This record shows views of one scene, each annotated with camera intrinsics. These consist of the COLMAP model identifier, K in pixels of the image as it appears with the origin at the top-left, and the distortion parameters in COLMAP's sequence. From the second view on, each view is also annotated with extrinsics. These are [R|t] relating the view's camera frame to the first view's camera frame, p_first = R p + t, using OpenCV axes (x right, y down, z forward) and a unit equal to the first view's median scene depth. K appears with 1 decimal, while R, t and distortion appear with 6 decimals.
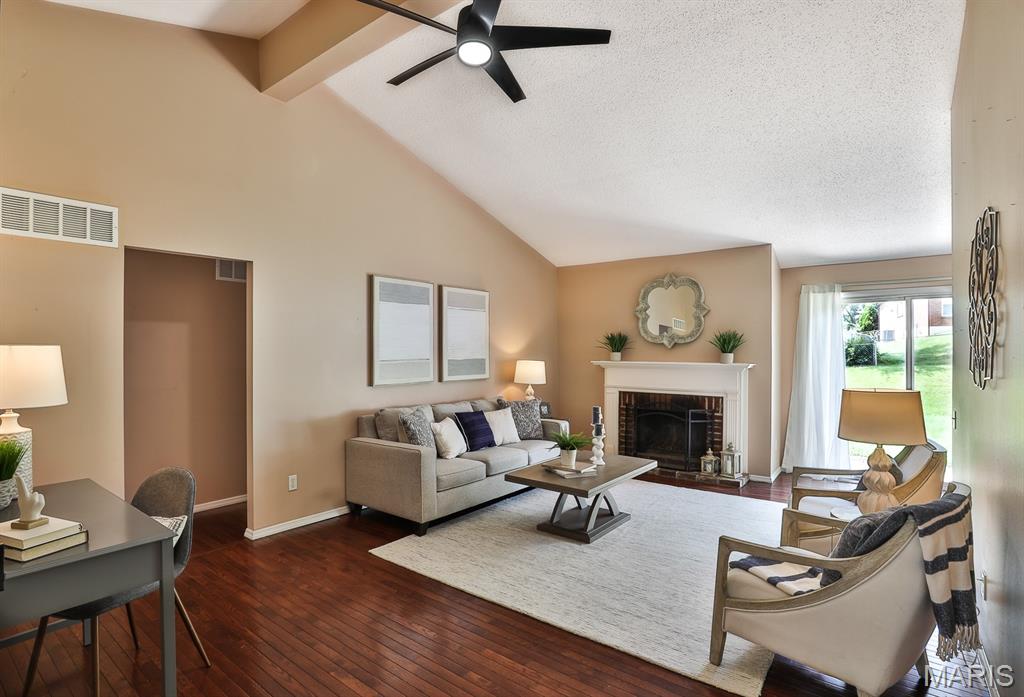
lens RADIAL K [[467.8, 0, 493.6], [0, 467.8, 352.0], [0, 0, 1]] dist [-0.000601, 0.000113]
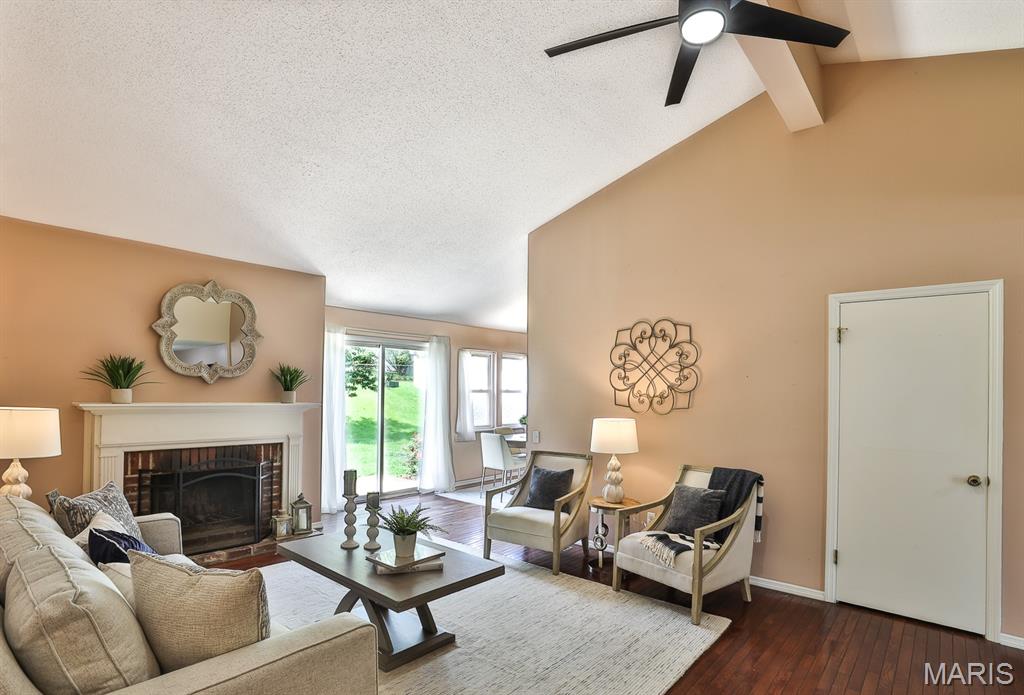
lens RADIAL K [[556.7, 0, 418.8], [0, 556.7, 384.8], [0, 0, 1]] dist [-0.003970, 0.000043]
pose [[0.130605, 0.011458, 0.991368, -0.478711], [-0.010976, 0.999889, -0.010111, -0.000951], [-0.991374, -0.009561, 0.130716, 0.623912]]
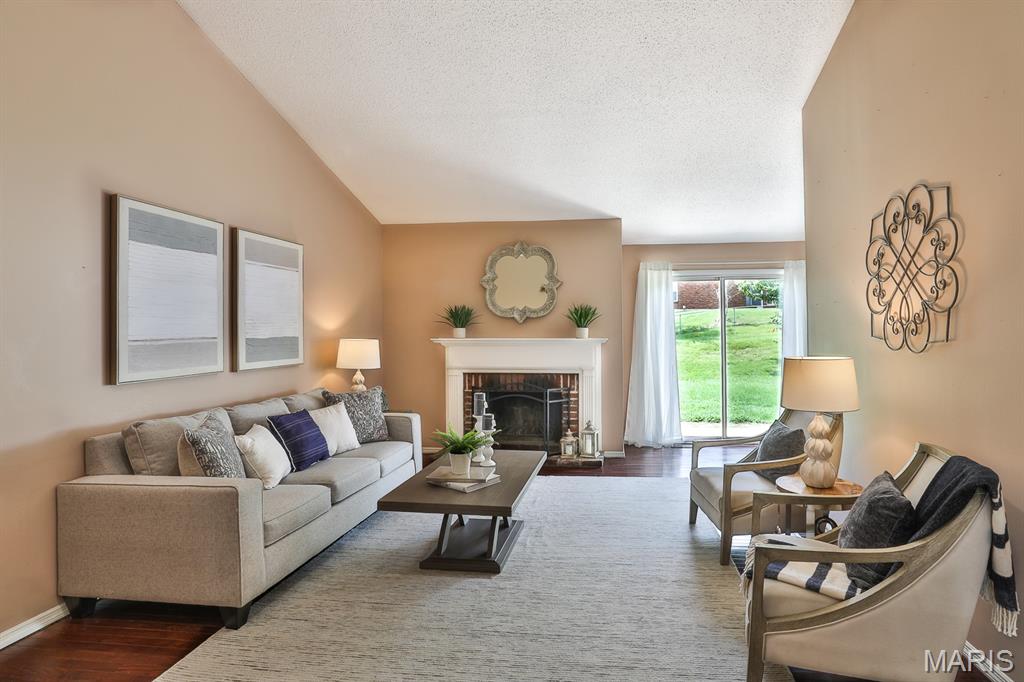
lens RADIAL K [[483.3, 0, 513.7], [0, 483.3, 326.0], [0, 0, 1]] dist [-0.013874, 0.000201]
pose [[0.859616, 0.001007, 0.510940, -0.128212], [0.006671, 0.999891, -0.013194, 0.011107], [-0.510897, 0.014751, 0.859515, 0.218076]]
